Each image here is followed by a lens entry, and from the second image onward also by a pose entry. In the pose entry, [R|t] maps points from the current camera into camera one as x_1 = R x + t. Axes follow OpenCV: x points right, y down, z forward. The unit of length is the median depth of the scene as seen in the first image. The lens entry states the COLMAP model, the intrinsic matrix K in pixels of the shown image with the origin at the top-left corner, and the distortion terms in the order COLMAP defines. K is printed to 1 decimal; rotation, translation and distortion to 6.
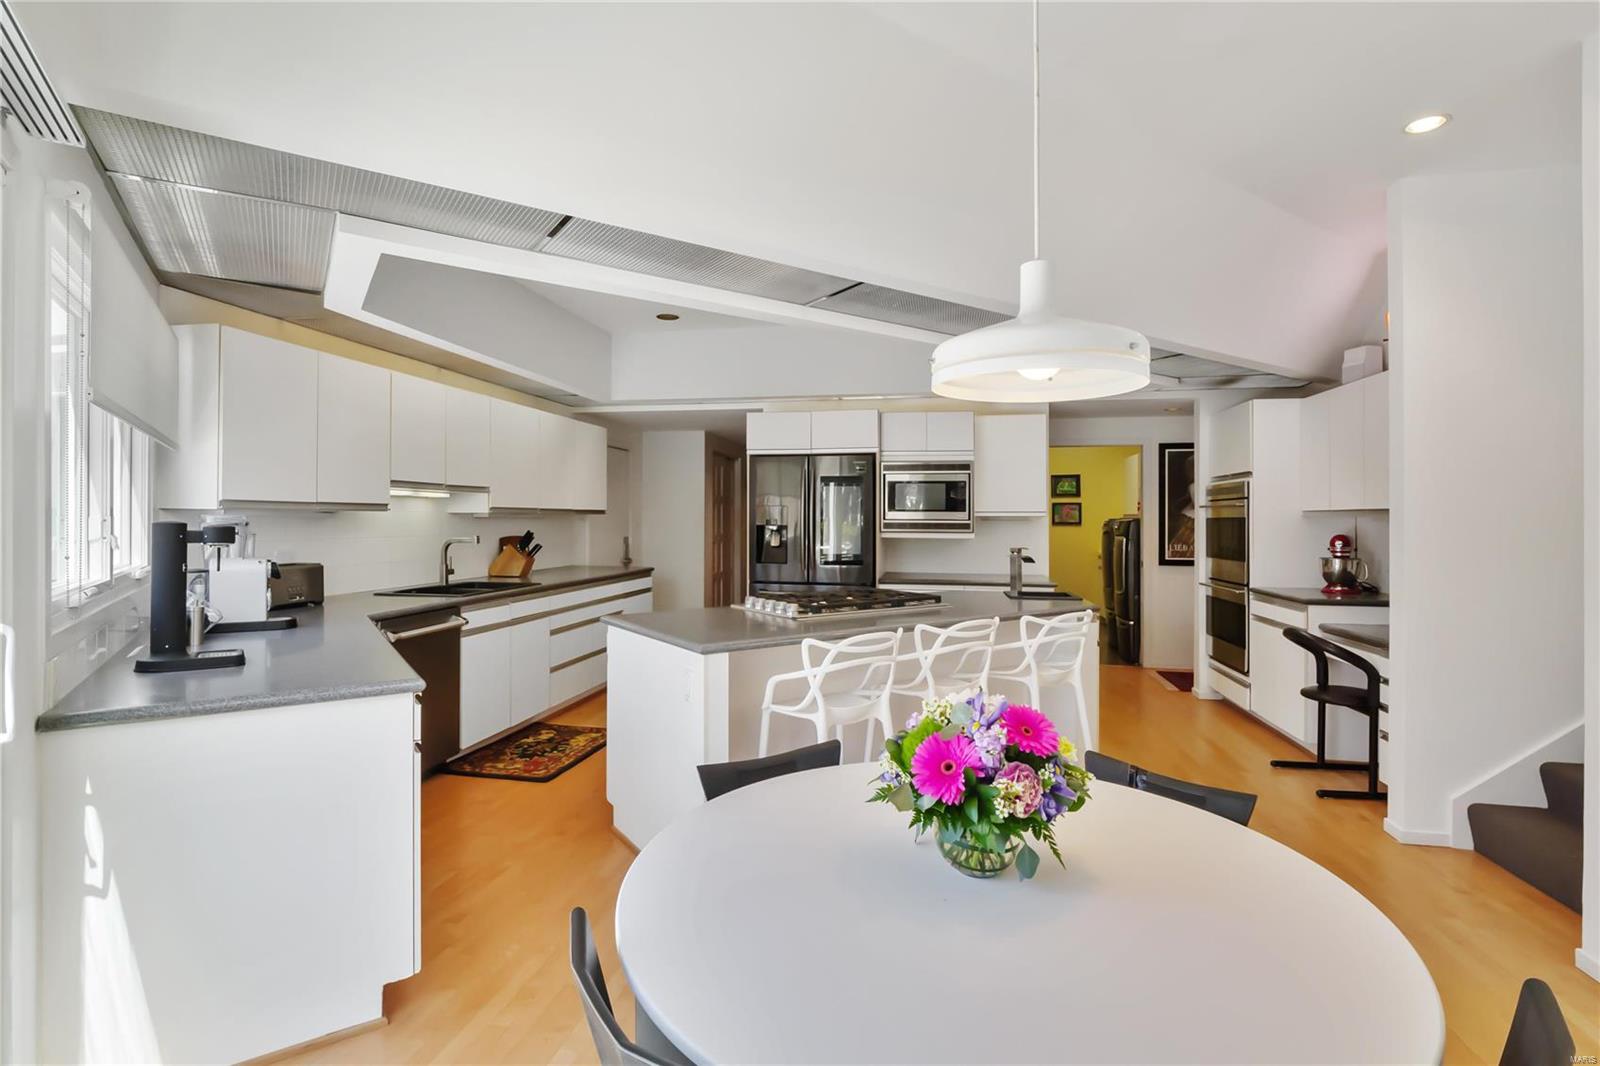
lens RADIAL K [[748.4, 0, 797.2], [0, 748.4, 518.0], [0, 0, 1]] dist [-0.002813, -0.000366]
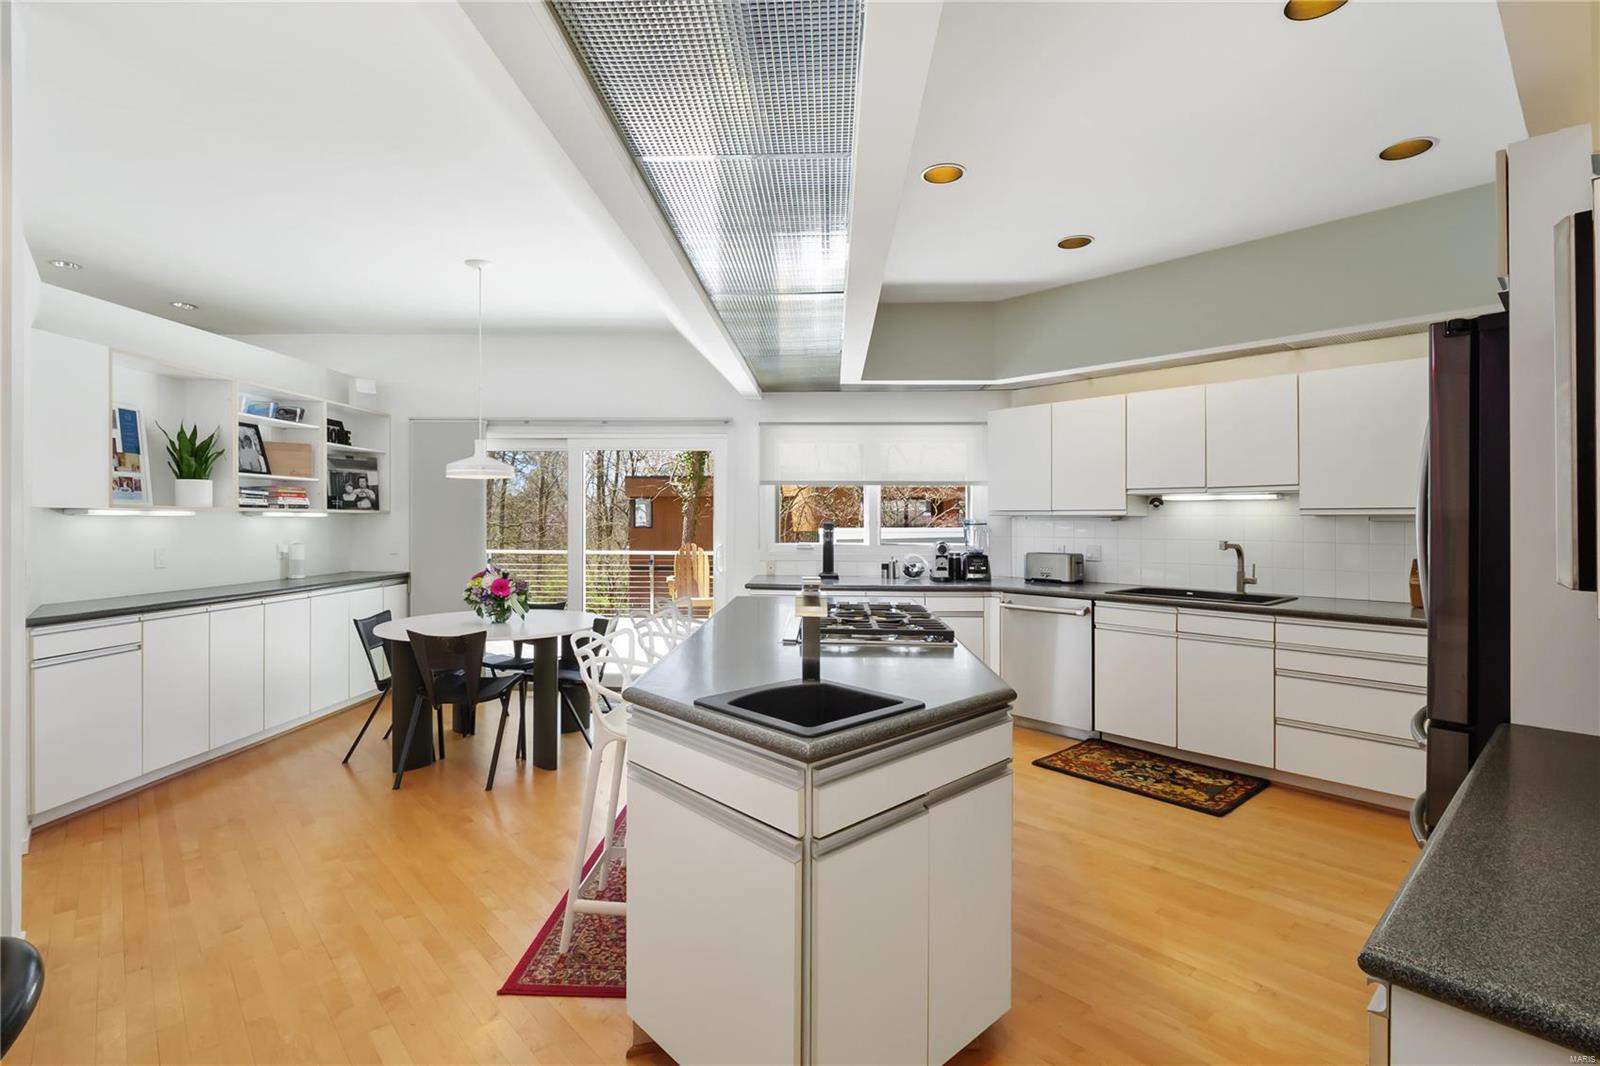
lens RADIAL K [[748.4, 0, 797.2], [0, 748.4, 518.0], [0, 0, 1]] dist [-0.002813, -0.000366]
pose [[-0.596929, 0.002529, -0.802290, 0.678500], [0.005630, 0.999984, -0.001037, -0.008952], [0.802274, -0.005136, -0.596934, 1.242745]]
